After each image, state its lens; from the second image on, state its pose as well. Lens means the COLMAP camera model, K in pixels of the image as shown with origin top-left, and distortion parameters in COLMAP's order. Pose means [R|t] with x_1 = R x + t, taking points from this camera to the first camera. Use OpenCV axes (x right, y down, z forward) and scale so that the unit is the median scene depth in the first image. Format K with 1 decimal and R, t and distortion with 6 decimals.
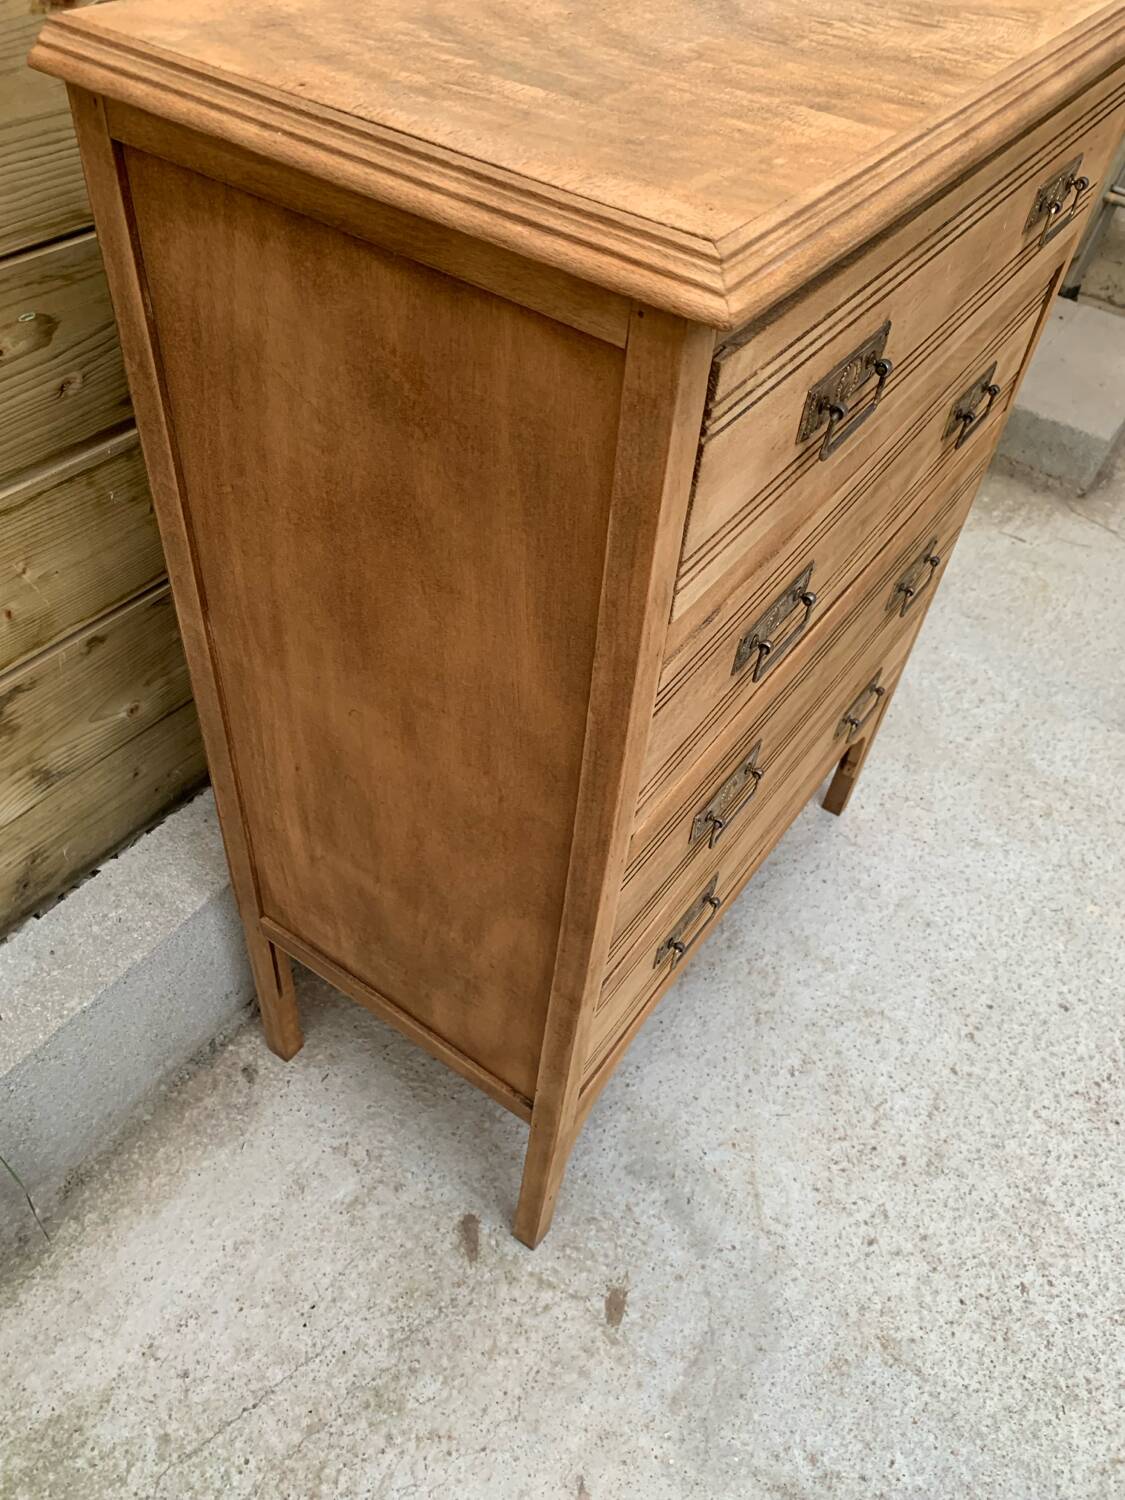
lens RADIAL K [[1160.8, 0, 570.2], [0, 1160.8, 762.4], [0, 0, 1]] dist [0.008864, -0.010380]
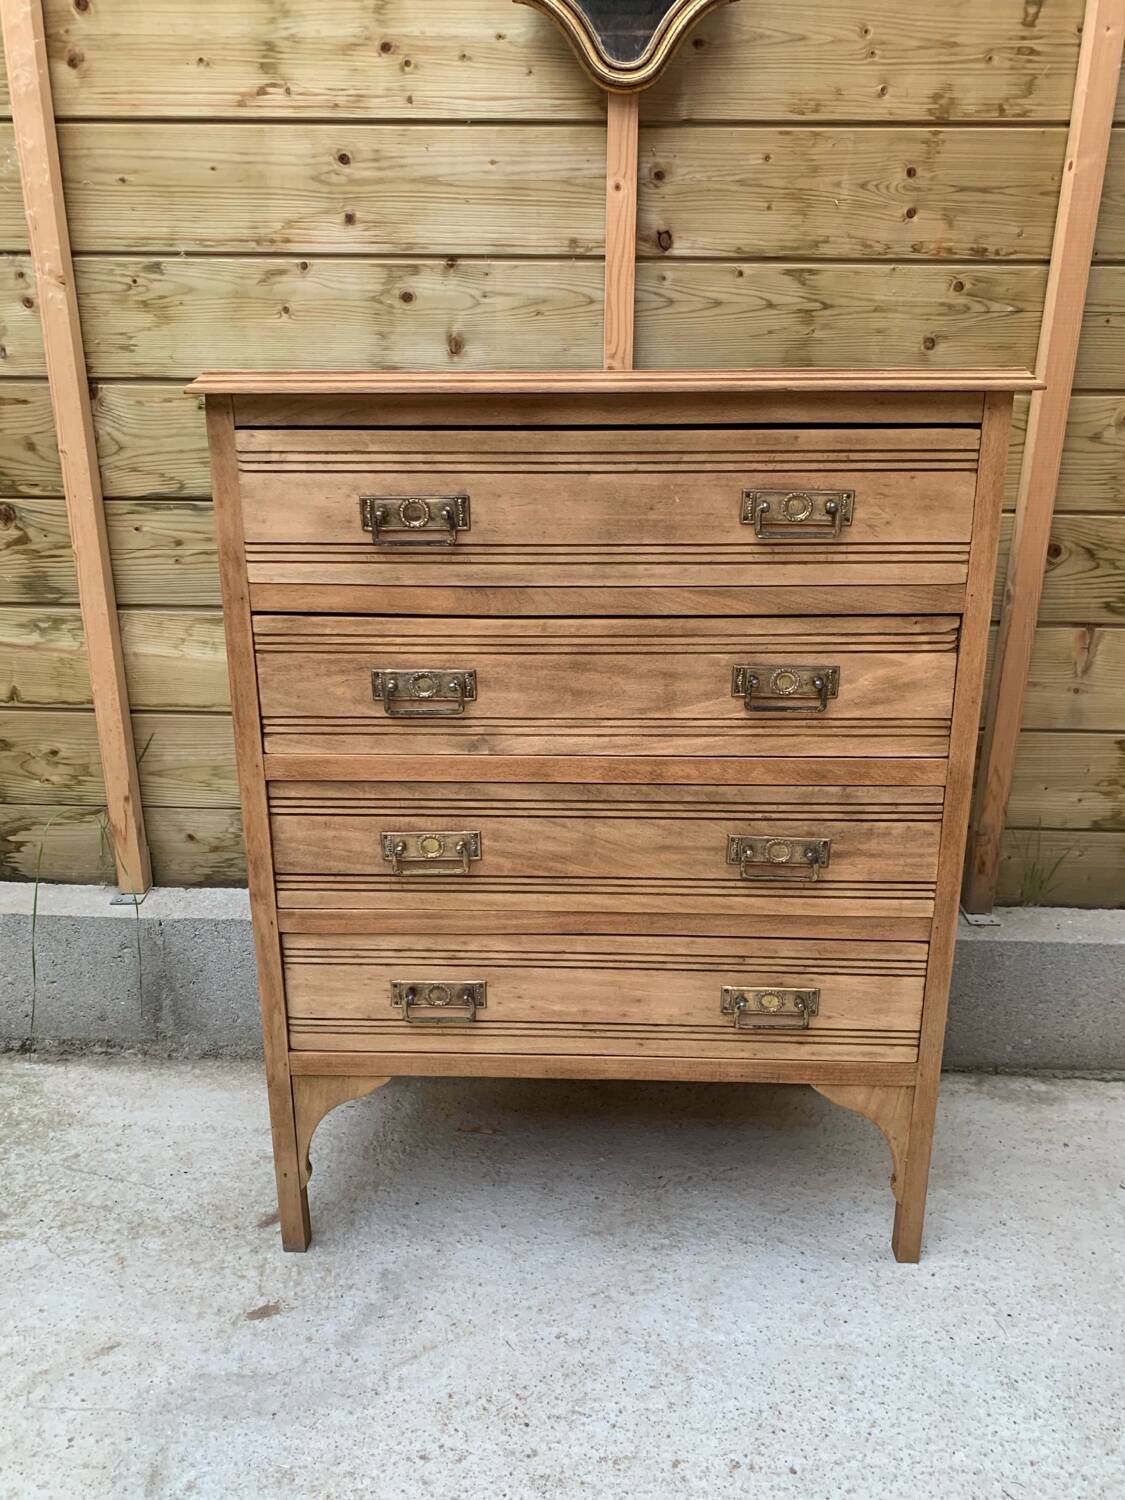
lens RADIAL K [[1160.8, 0, 574.7], [0, 1160.8, 755.2], [0, 0, 1]] dist [0.008864, -0.010380]
pose [[0.534172, 0.167835, -0.828548, 1.030564], [-0.580767, 0.785056, -0.215400, 0.103938], [0.614304, 0.596254, 0.516828, 0.263257]]
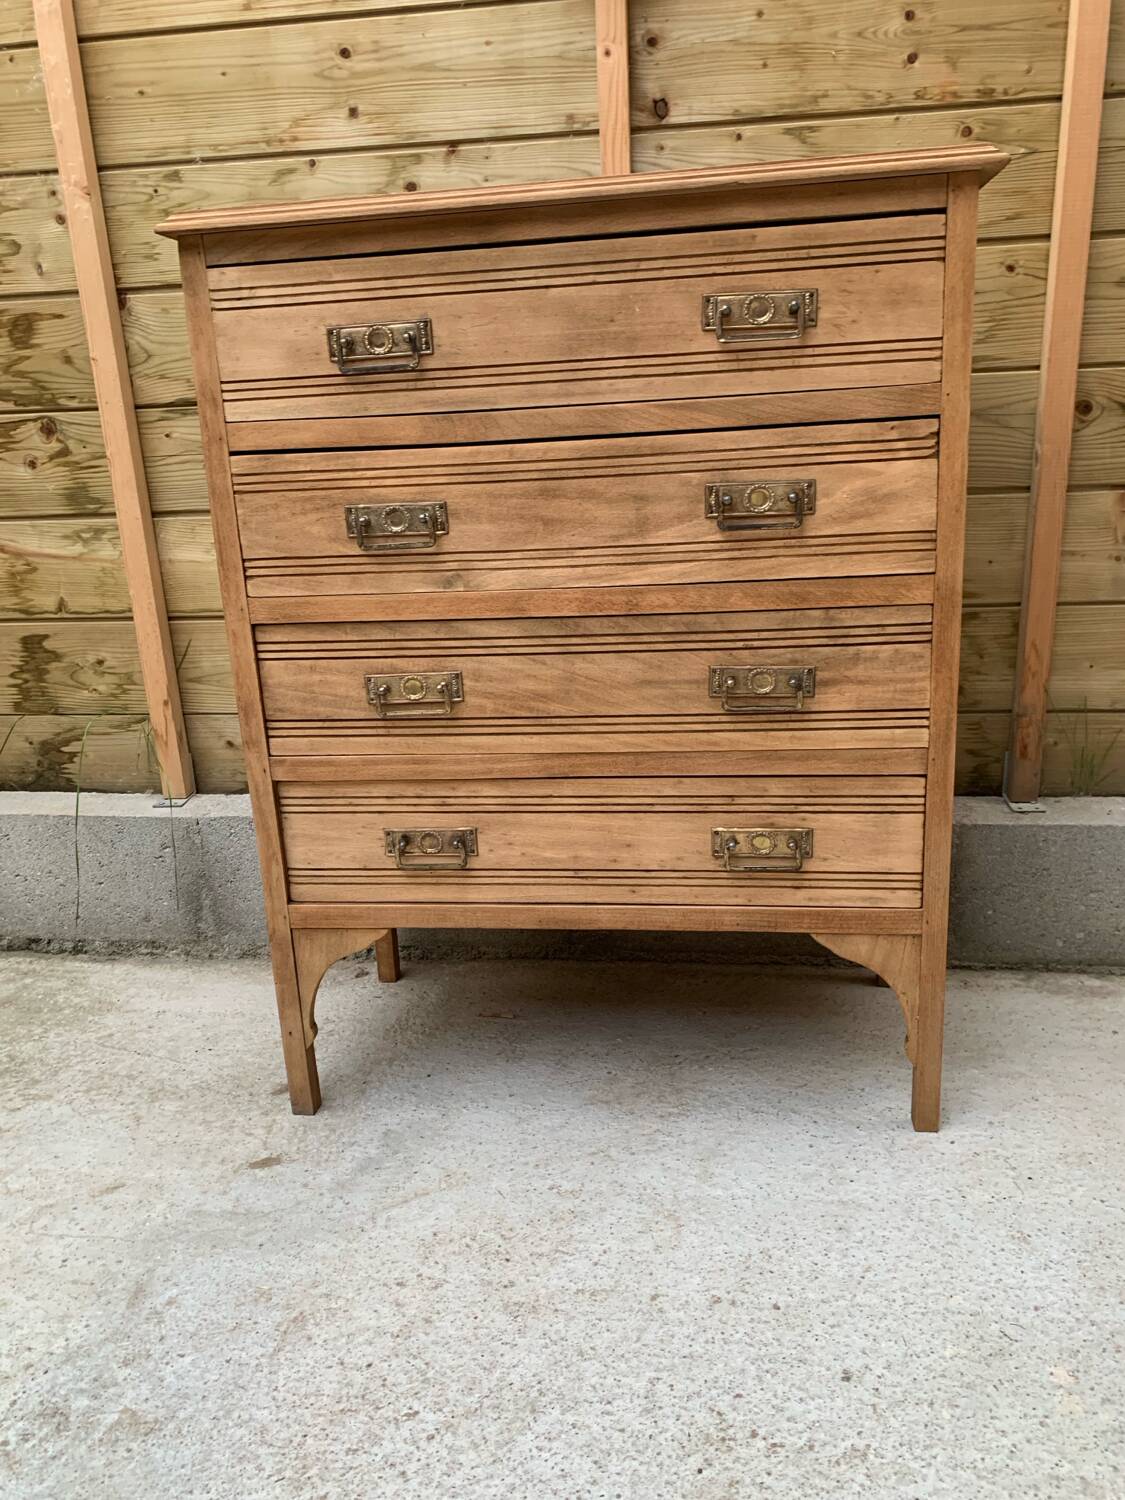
lens RADIAL K [[1160.8, 0, 576.0], [0, 1160.8, 754.7], [0, 0, 1]] dist [0.008864, -0.010380]
pose [[0.445583, 0.136431, -0.884784, 1.111912], [-0.587031, 0.790709, -0.173707, 0.163017], [0.675908, 0.596796, 0.432416, 0.455850]]
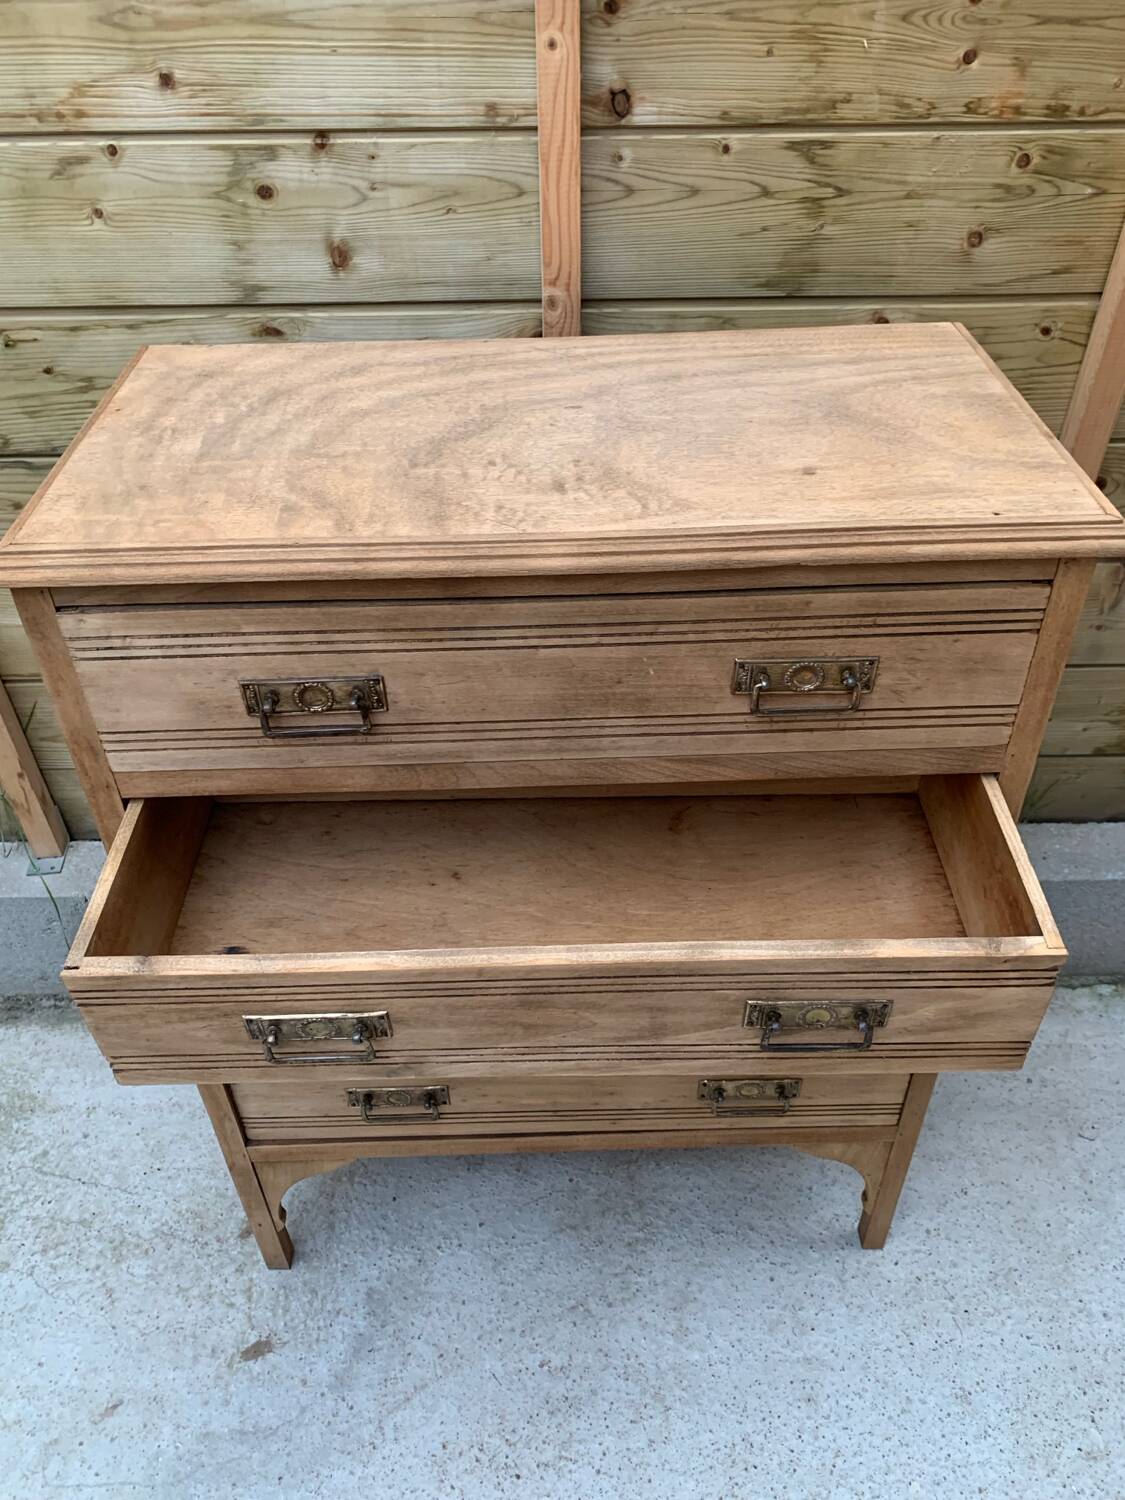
lens RADIAL K [[1160.8, 0, 570.1], [0, 1160.8, 759.3], [0, 0, 1]] dist [0.008864, -0.010380]
pose [[0.577604, 0.441624, -0.686543, 0.752630], [-0.543003, 0.835833, 0.080815, -0.298281], [0.609525, 0.326116, 0.722584, 0.136286]]
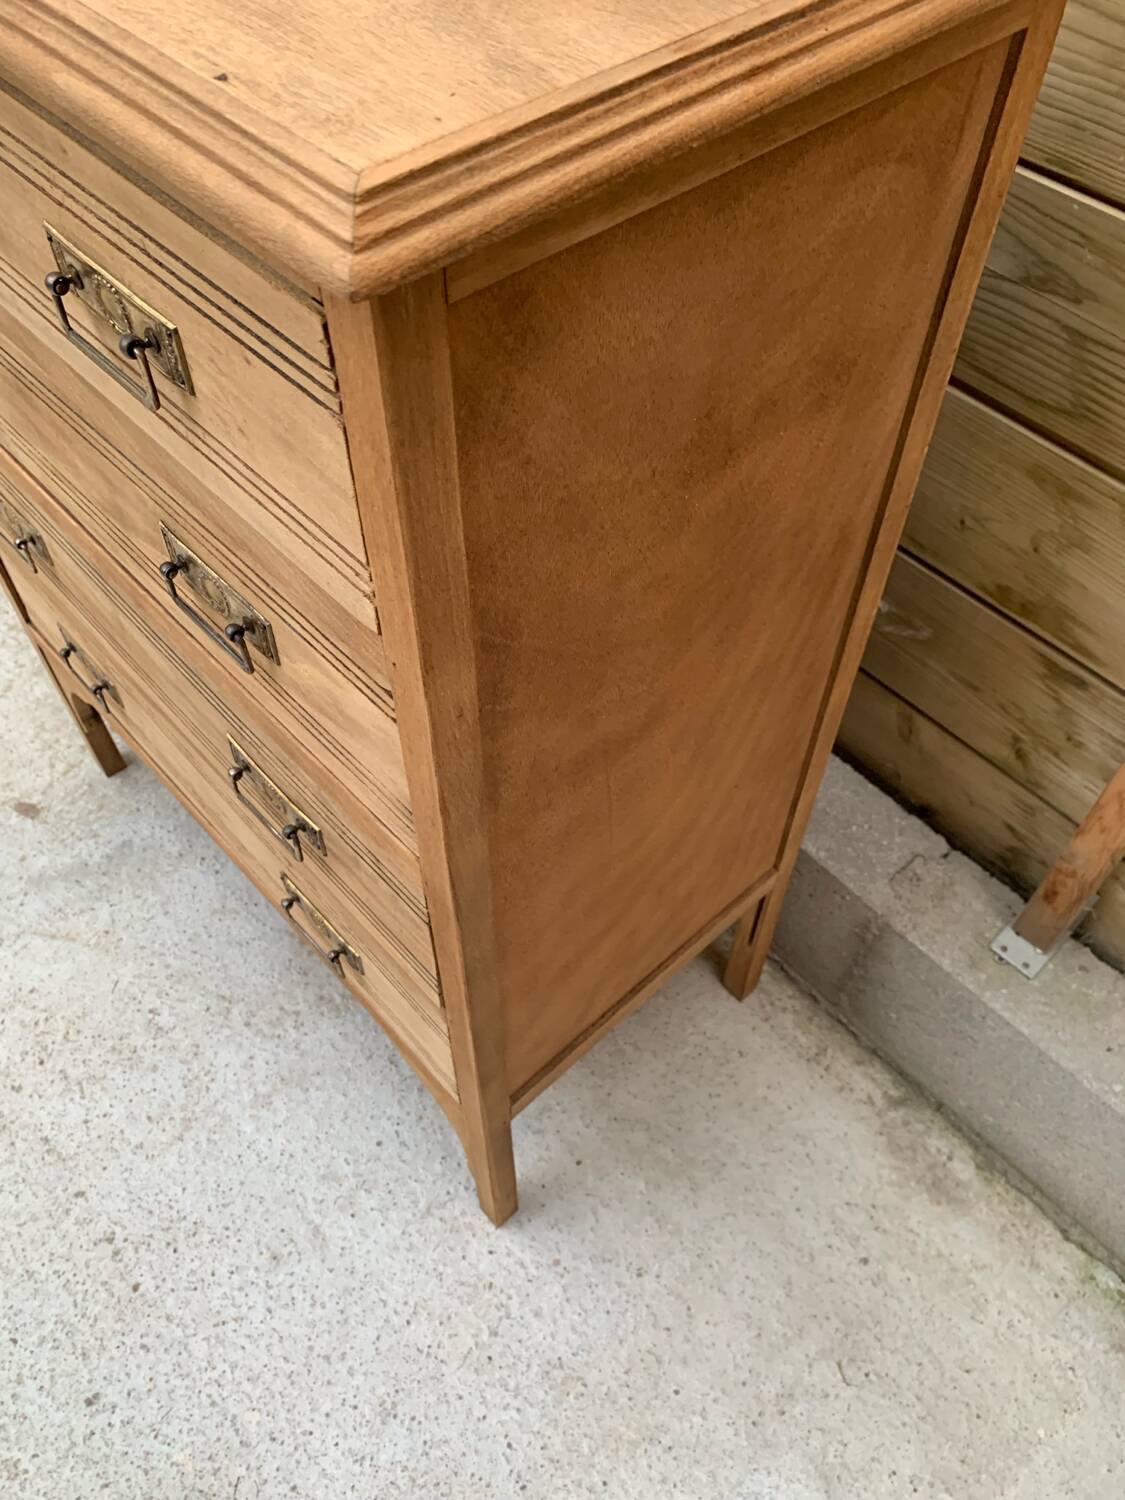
lens RADIAL K [[1160.8, 0, 563.4], [0, 1160.8, 765.3], [0, 0, 1]] dist [0.008864, -0.010380]
pose [[-0.219335, 0.723226, -0.654856, 0.667233], [-0.728364, 0.325196, 0.603103, -0.682011], [0.649136, 0.609255, 0.455445, 0.759656]]
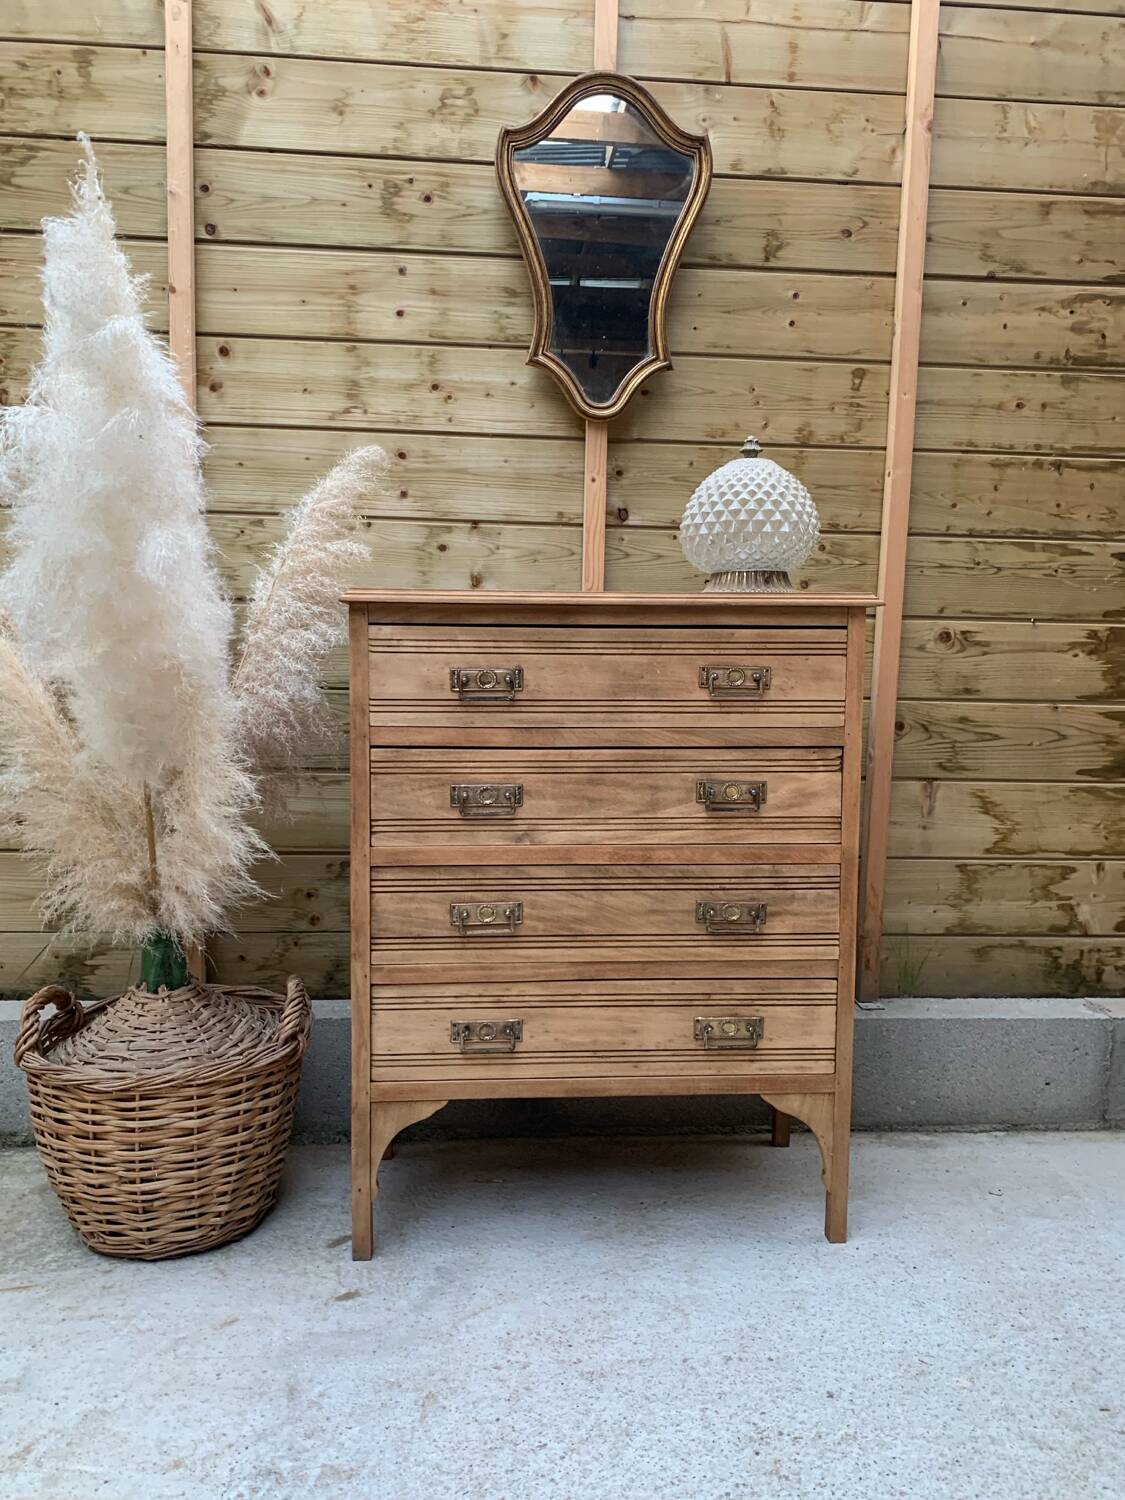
lens RADIAL K [[1160.8, 0, 578.6], [0, 1160.8, 740.5], [0, 0, 1]] dist [0.008864, -0.010380]
pose [[0.625419, -0.018746, -0.780064, 1.323888], [-0.535210, 0.717169, -0.446340, 0.451943], [0.567804, 0.696648, 0.438498, 0.046338]]
